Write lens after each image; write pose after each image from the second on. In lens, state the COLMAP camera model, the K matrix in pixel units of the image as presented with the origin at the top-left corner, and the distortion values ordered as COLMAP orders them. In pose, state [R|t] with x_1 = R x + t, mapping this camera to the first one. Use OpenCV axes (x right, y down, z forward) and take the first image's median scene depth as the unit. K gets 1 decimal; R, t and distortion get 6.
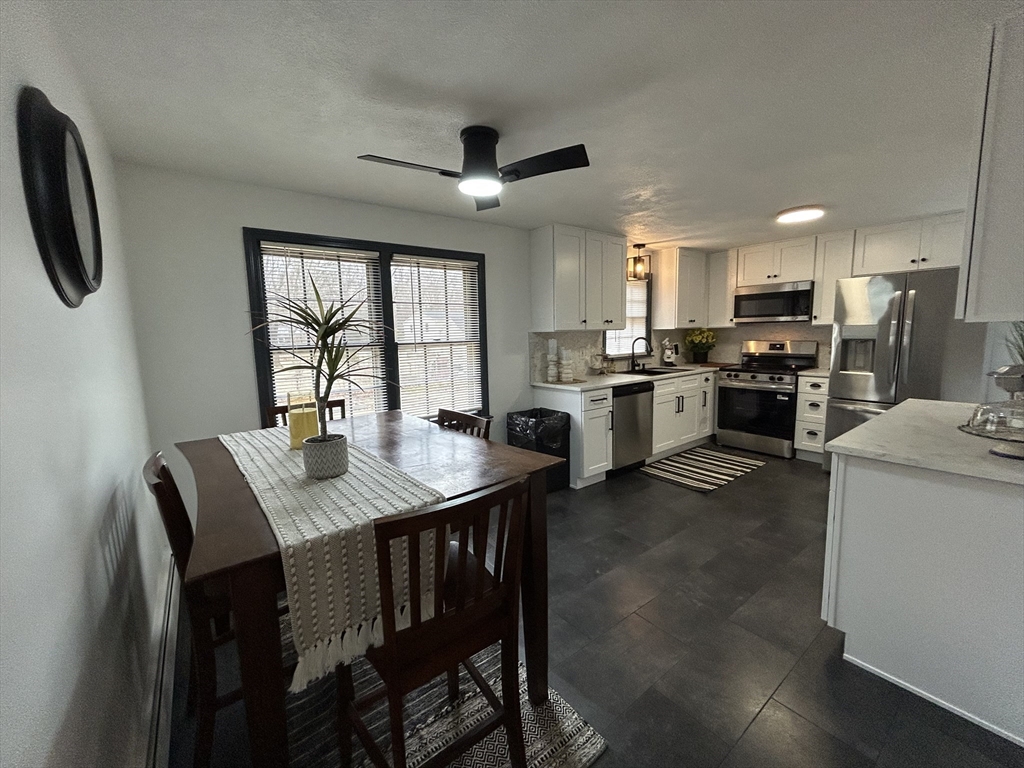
lens RADIAL K [[410.9, 0, 514.7], [0, 410.9, 380.3], [0, 0, 1]] dist [-0.001111, 0.000118]
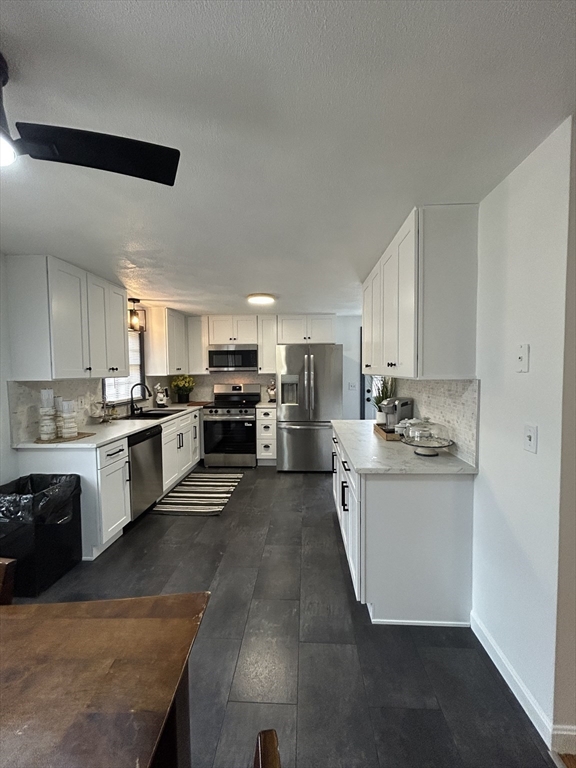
lens RADIAL K [[308.1, 0, 291.1], [0, 308.1, 383.9], [0, 0, 1]] dist [-0.001111, 0.000118]
pose [[0.651905, -0.018707, 0.758070, -0.054430], [0.084208, 0.995298, -0.047854, -0.035607], [-0.753610, 0.095032, 0.650416, 0.194511]]
